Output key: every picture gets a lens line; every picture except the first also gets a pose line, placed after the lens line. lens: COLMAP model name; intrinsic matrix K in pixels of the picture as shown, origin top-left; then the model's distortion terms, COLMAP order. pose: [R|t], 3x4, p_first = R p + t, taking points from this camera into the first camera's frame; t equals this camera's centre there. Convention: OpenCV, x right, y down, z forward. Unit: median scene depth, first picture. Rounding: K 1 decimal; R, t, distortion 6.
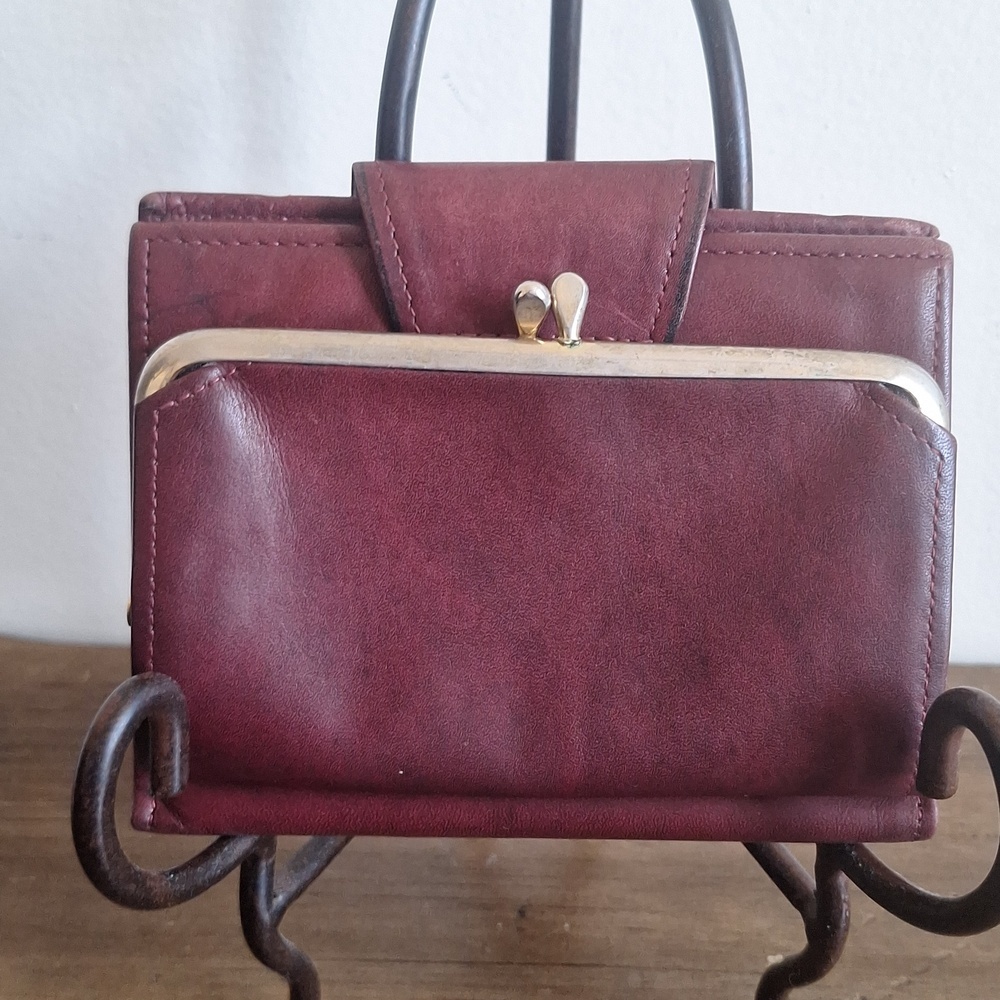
lens RADIAL K [[1777.9, 0, 450.5], [0, 1777.9, 499.5], [0, 0, 1]] dist [0.075823, -0.115048]
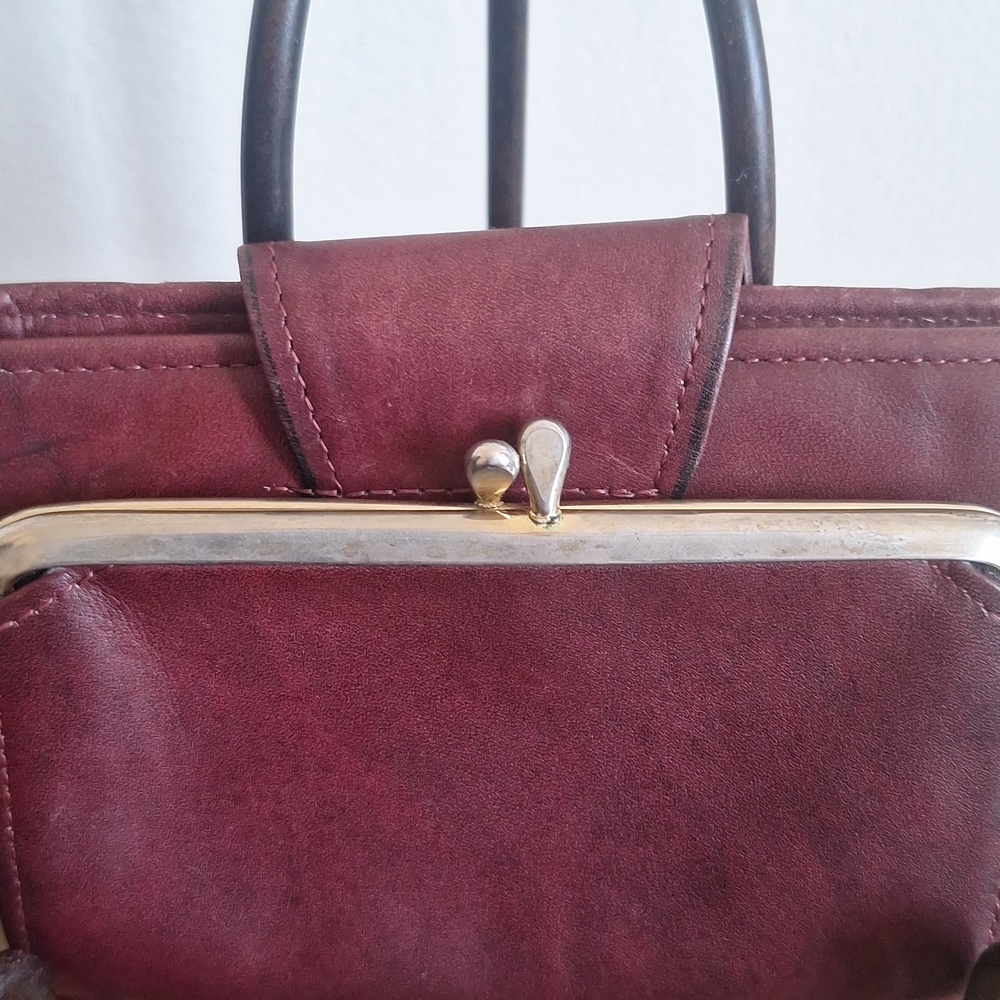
lens RADIAL K [[1777.9, 0, 450.5], [0, 1777.9, 499.5], [0, 0, 1]] dist [0.075823, -0.115048]
pose [[0.999271, -0.036381, 0.011587, 0.019106], [0.030664, 0.945492, 0.324200, -0.329559], [-0.022750, -0.323608, 0.945918, 0.304480]]
